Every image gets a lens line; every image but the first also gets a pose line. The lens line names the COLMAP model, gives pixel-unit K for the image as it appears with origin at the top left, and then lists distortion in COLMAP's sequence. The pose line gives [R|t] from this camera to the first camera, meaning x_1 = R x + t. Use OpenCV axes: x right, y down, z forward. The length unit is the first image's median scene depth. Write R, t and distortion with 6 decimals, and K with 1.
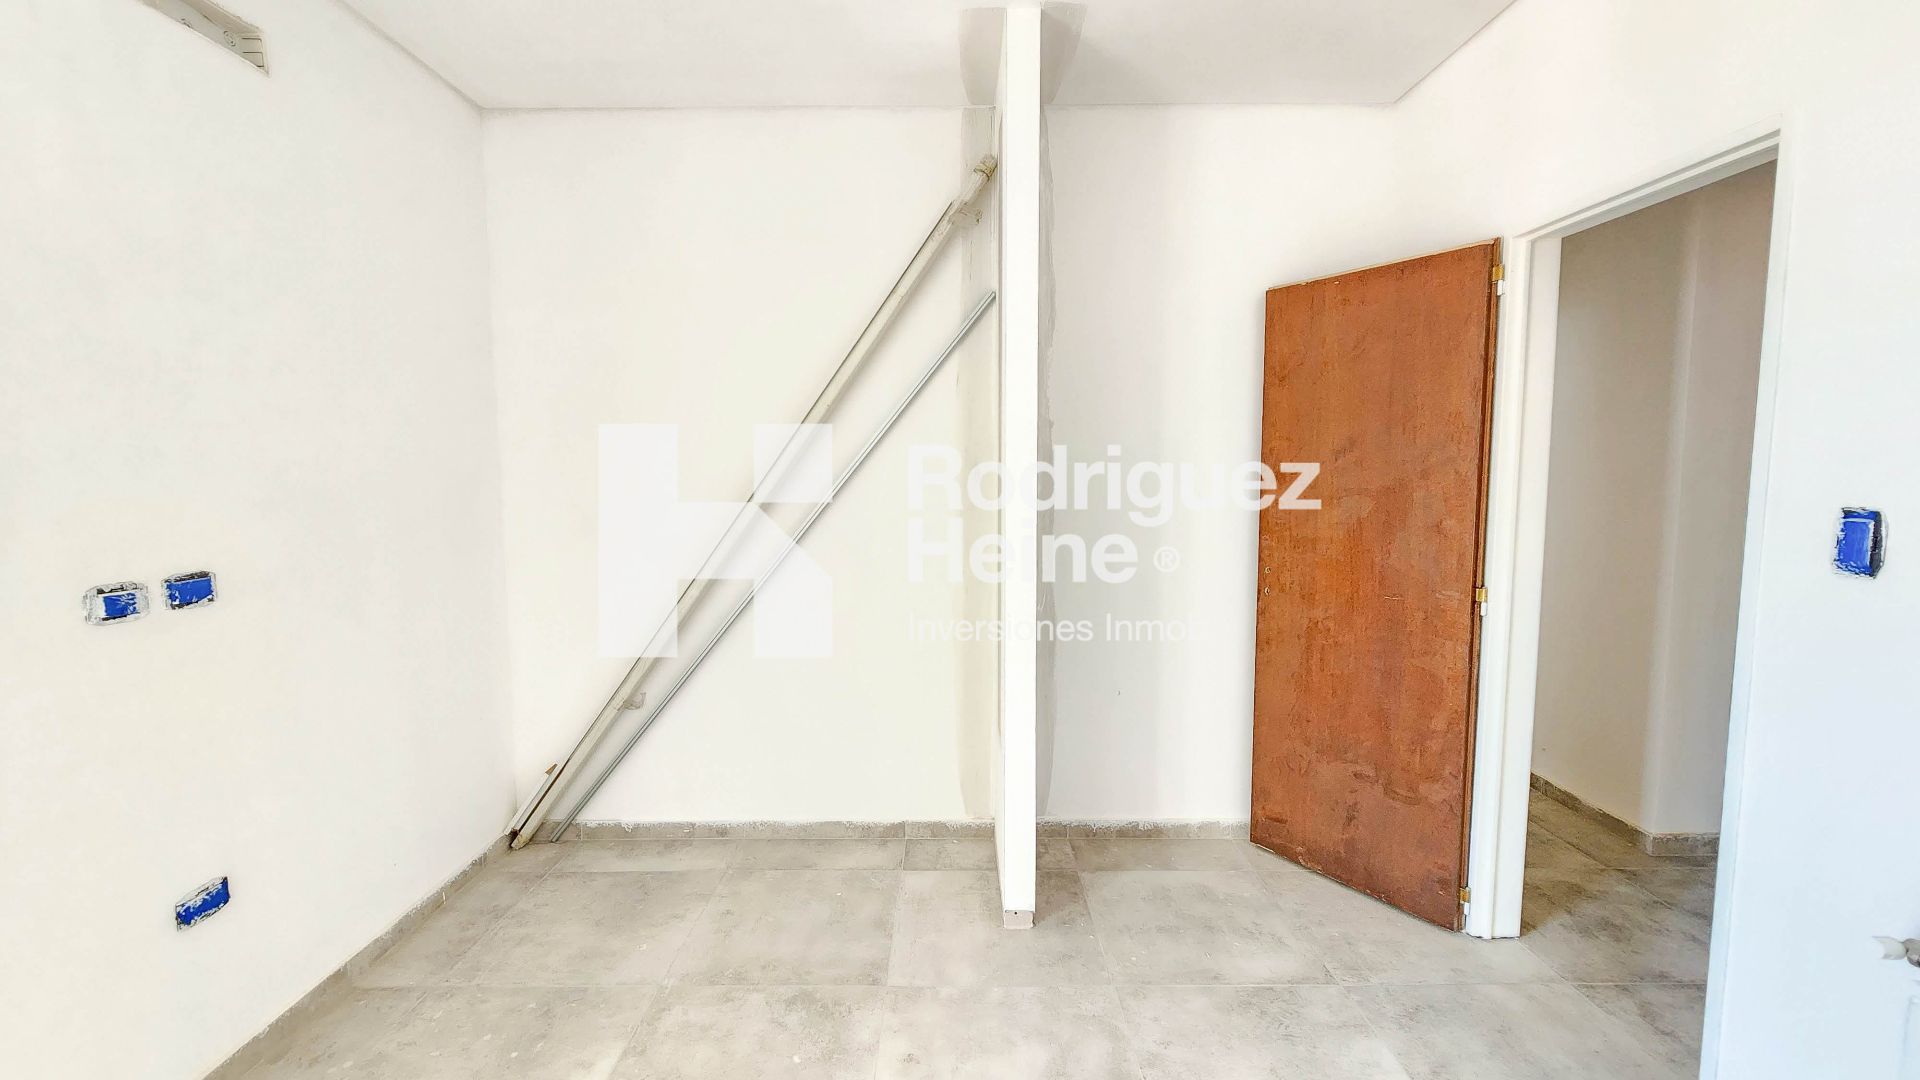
lens RADIAL K [[787.2, 0, 955.6], [0, 787.2, 542.2], [0, 0, 1]] dist [0.001116, -0.000293]
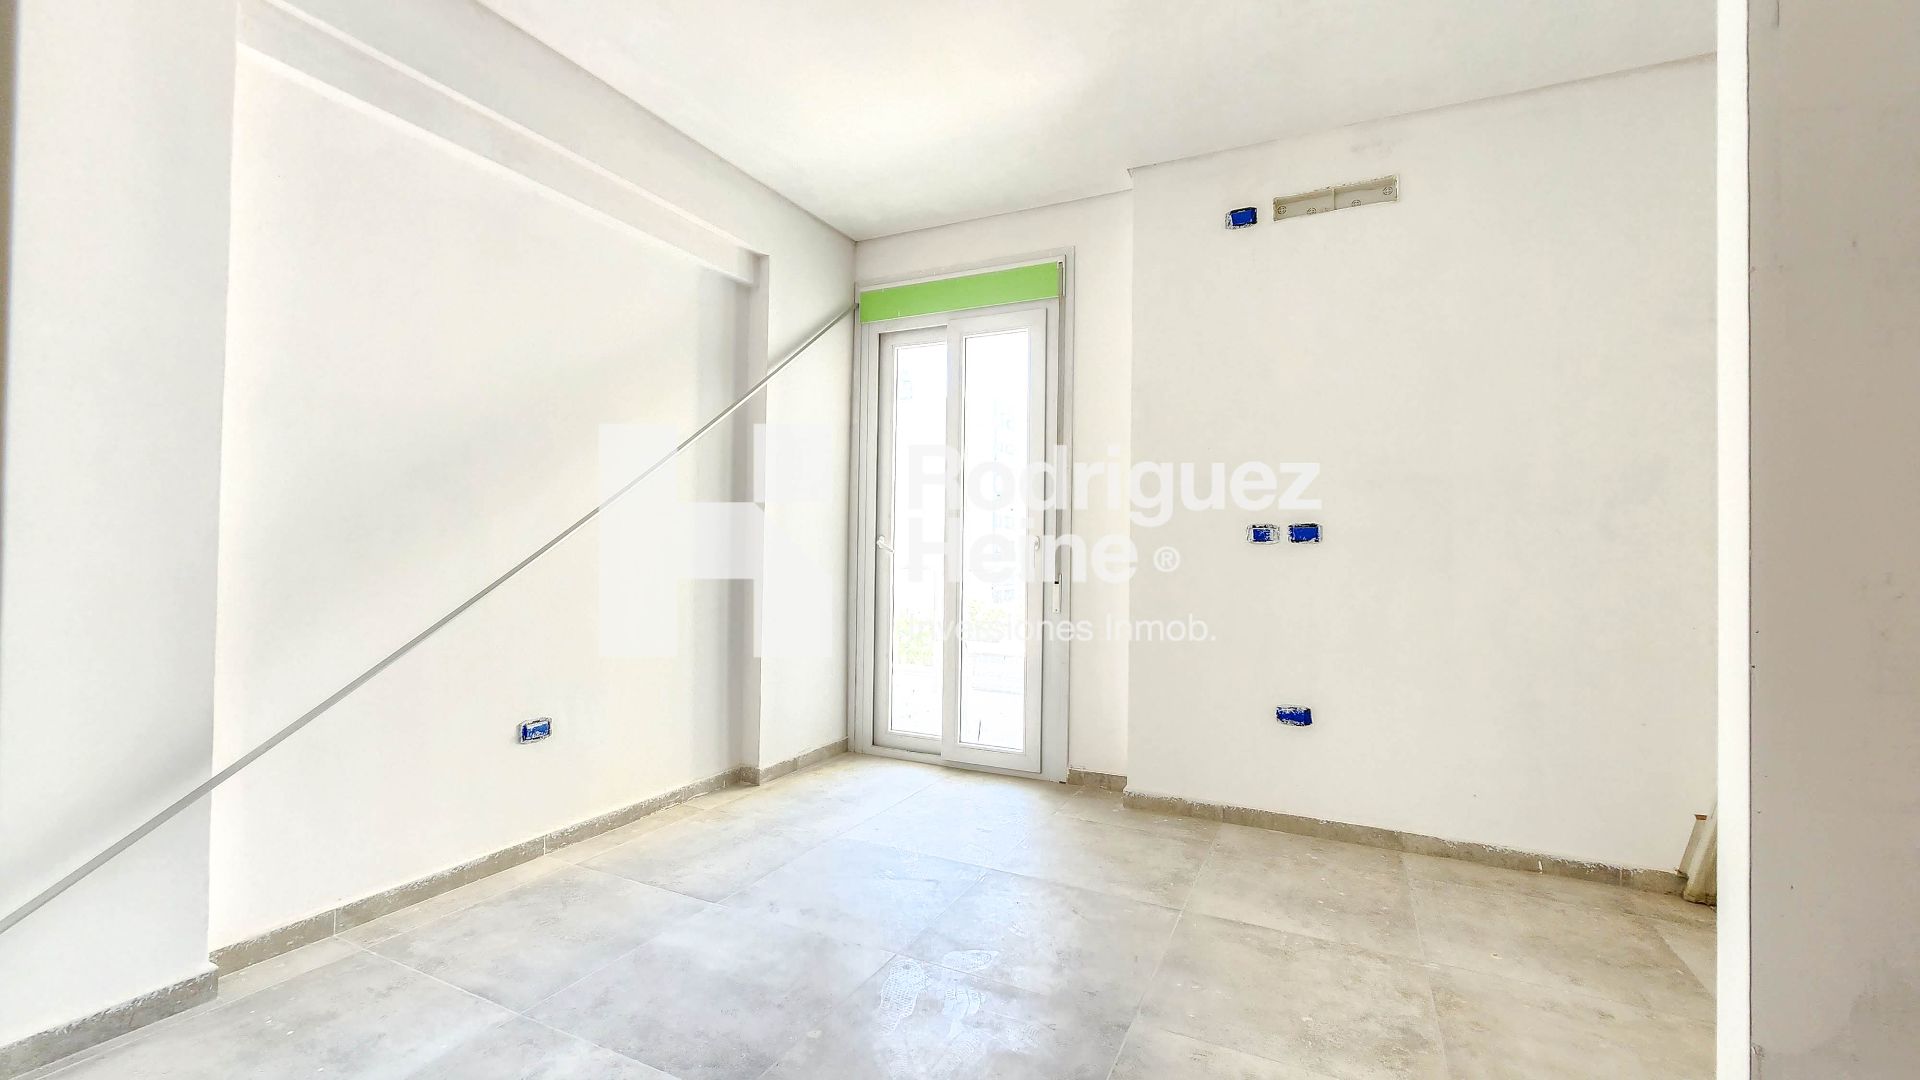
lens RADIAL K [[787.2, 0, 955.6], [0, 787.2, 542.2], [0, 0, 1]] dist [0.001116, -0.000293]
pose [[-0.443800, -0.016307, -0.895978, 0.768308], [-0.099884, 0.994504, 0.031375, 0.083807], [0.890542, 0.103418, -0.442990, 0.885870]]
